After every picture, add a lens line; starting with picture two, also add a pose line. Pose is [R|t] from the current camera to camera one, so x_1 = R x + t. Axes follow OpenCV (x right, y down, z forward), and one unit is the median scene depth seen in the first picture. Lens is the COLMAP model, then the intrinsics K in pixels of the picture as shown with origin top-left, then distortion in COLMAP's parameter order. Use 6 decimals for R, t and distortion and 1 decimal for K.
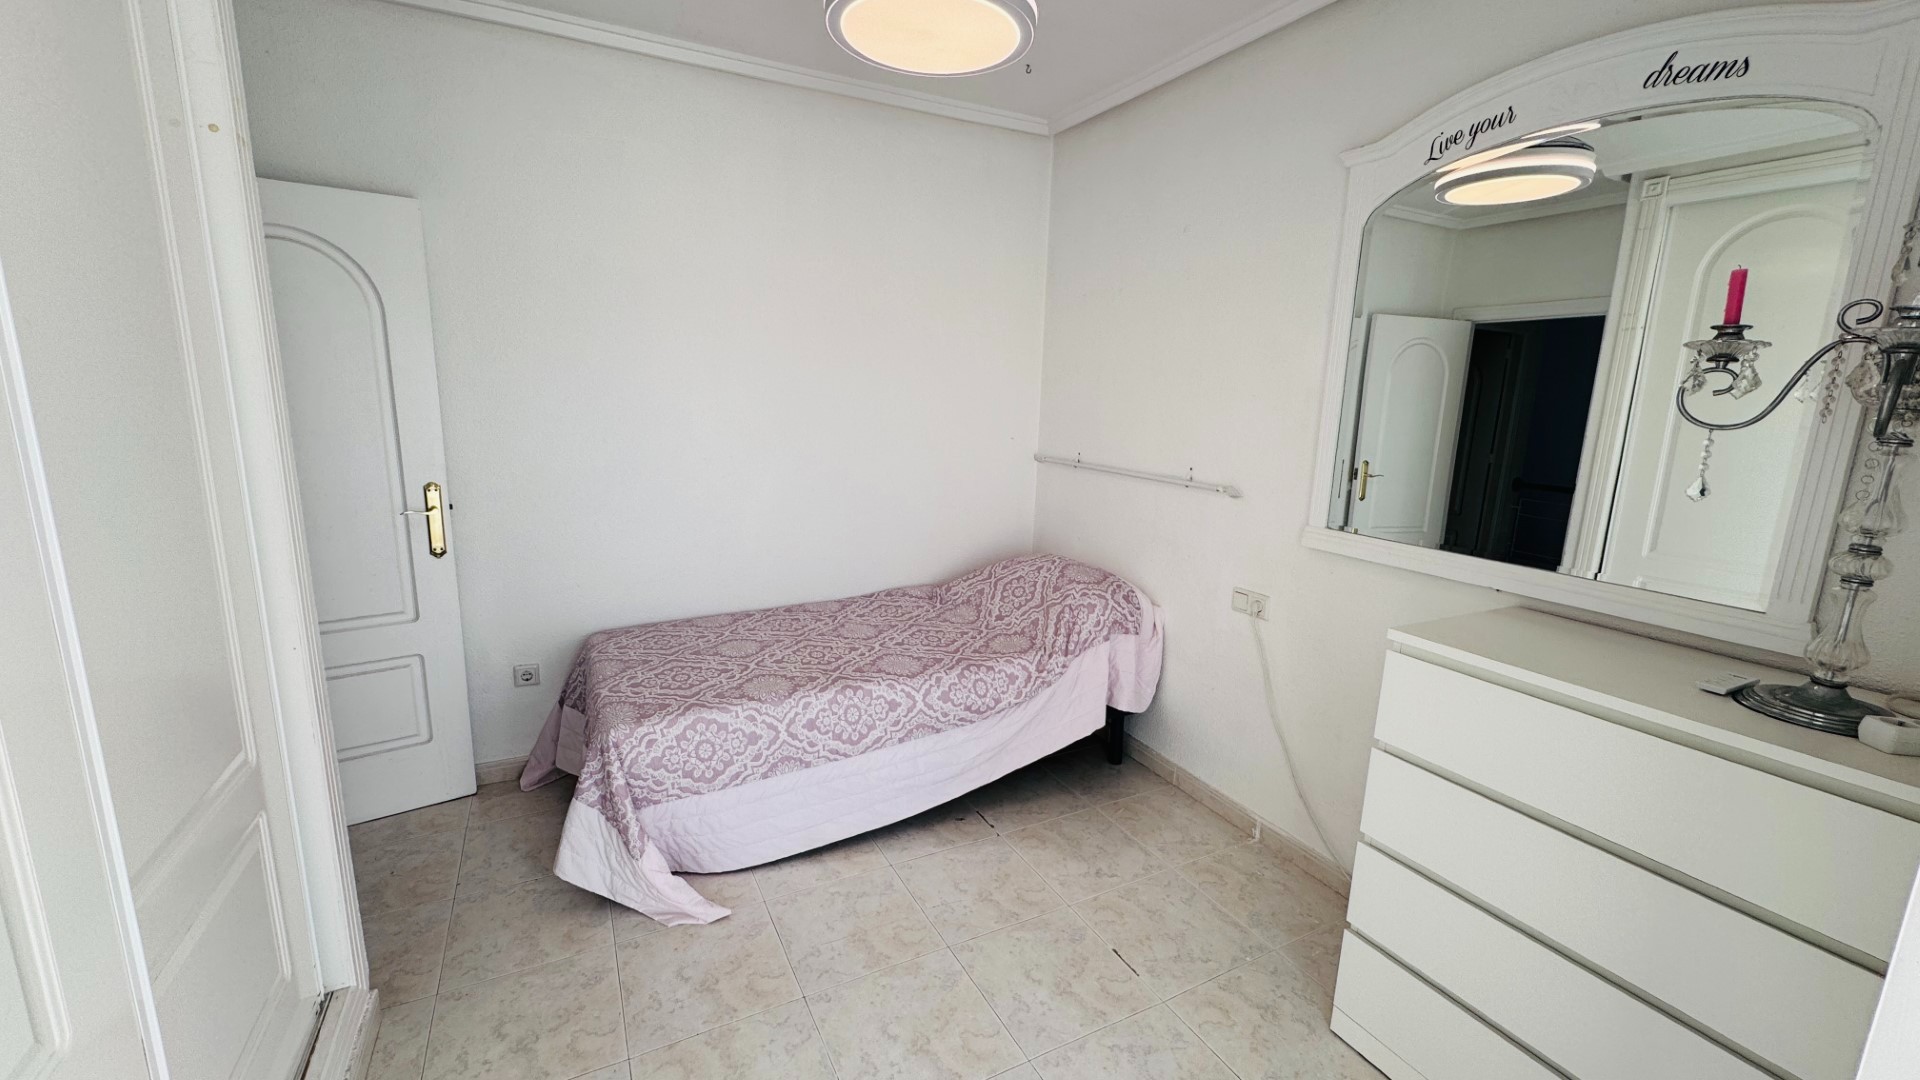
lens RADIAL K [[764.6, 0, 957.3], [0, 764.6, 538.2], [0, 0, 1]] dist [-0.002344, 0.000570]
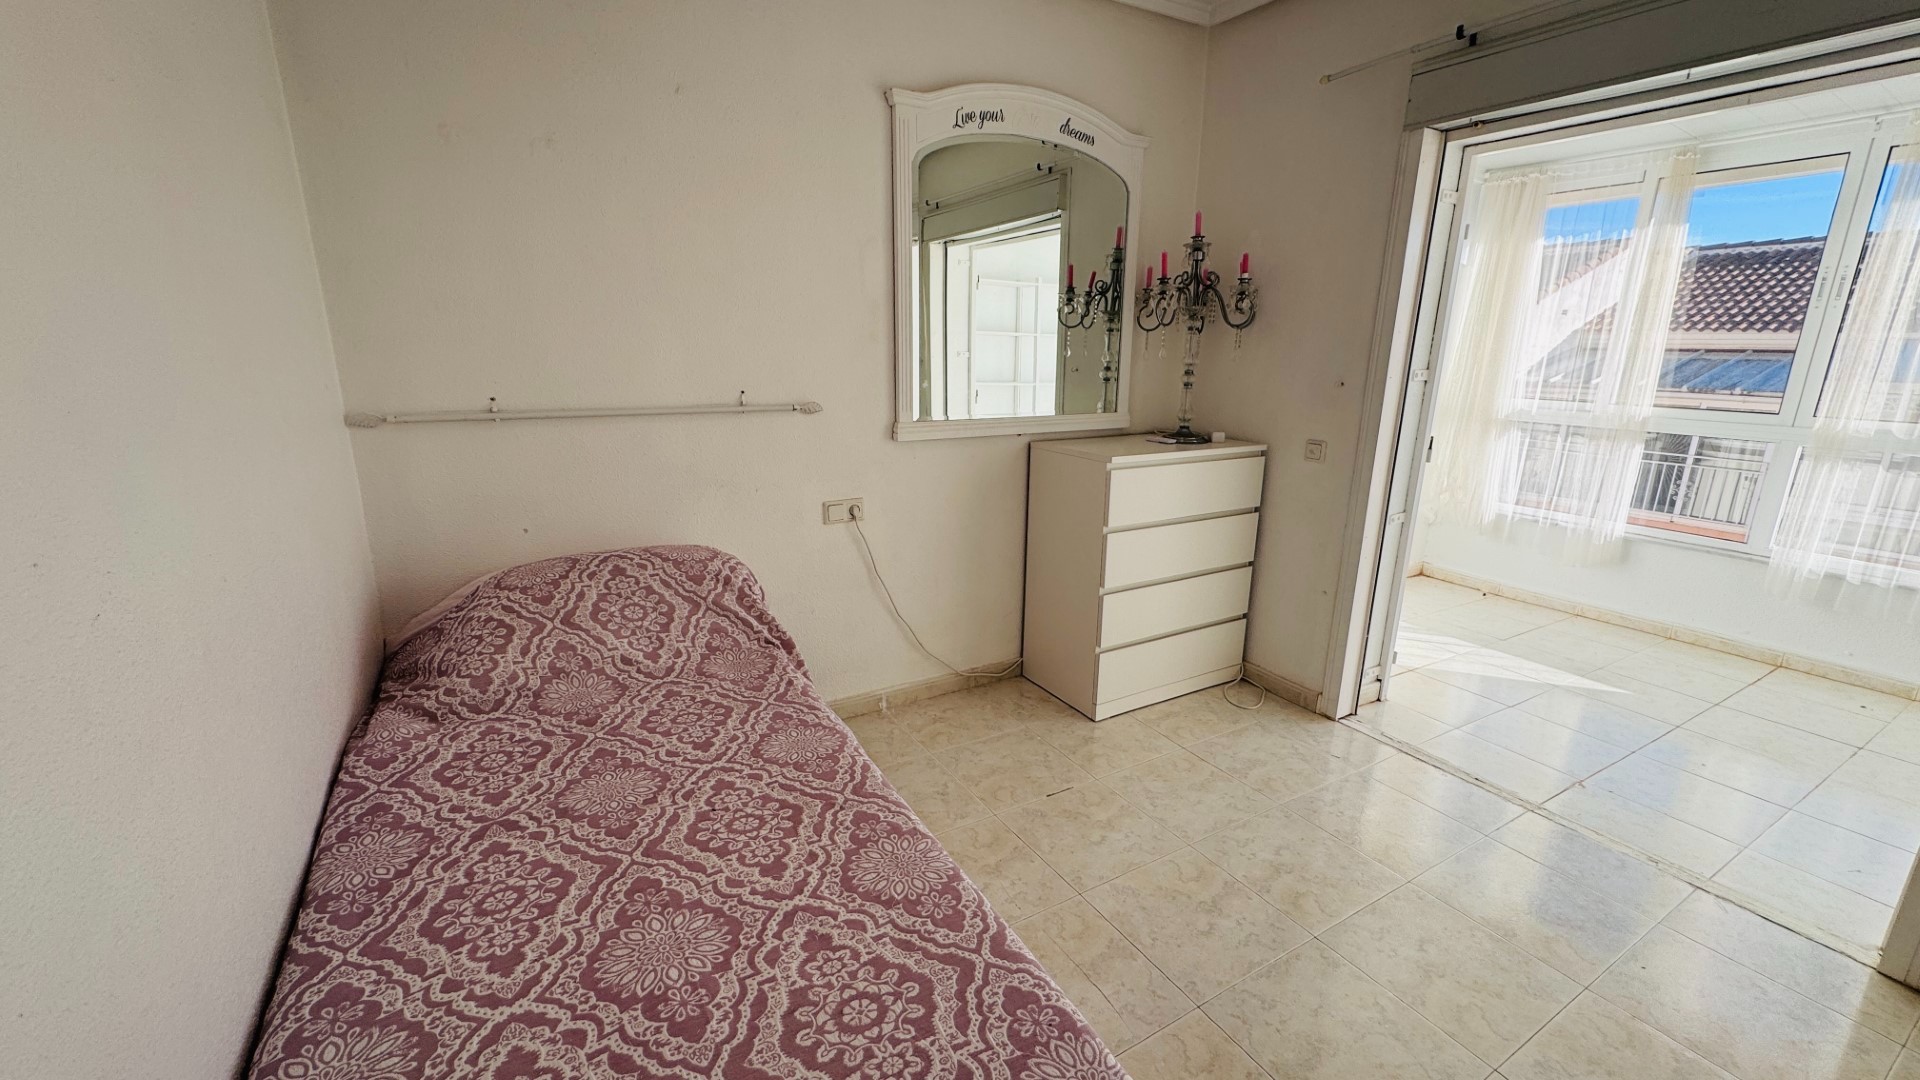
lens RADIAL K [[764.6, 0, 957.1], [0, 764.6, 539.7], [0, 0, 1]] dist [-0.002344, 0.000570]
pose [[-0.051416, -0.275199, 0.960011, -0.633477], [0.178246, 0.943319, 0.279960, -0.141751], [-0.982642, 0.185513, 0.000552, 0.846925]]
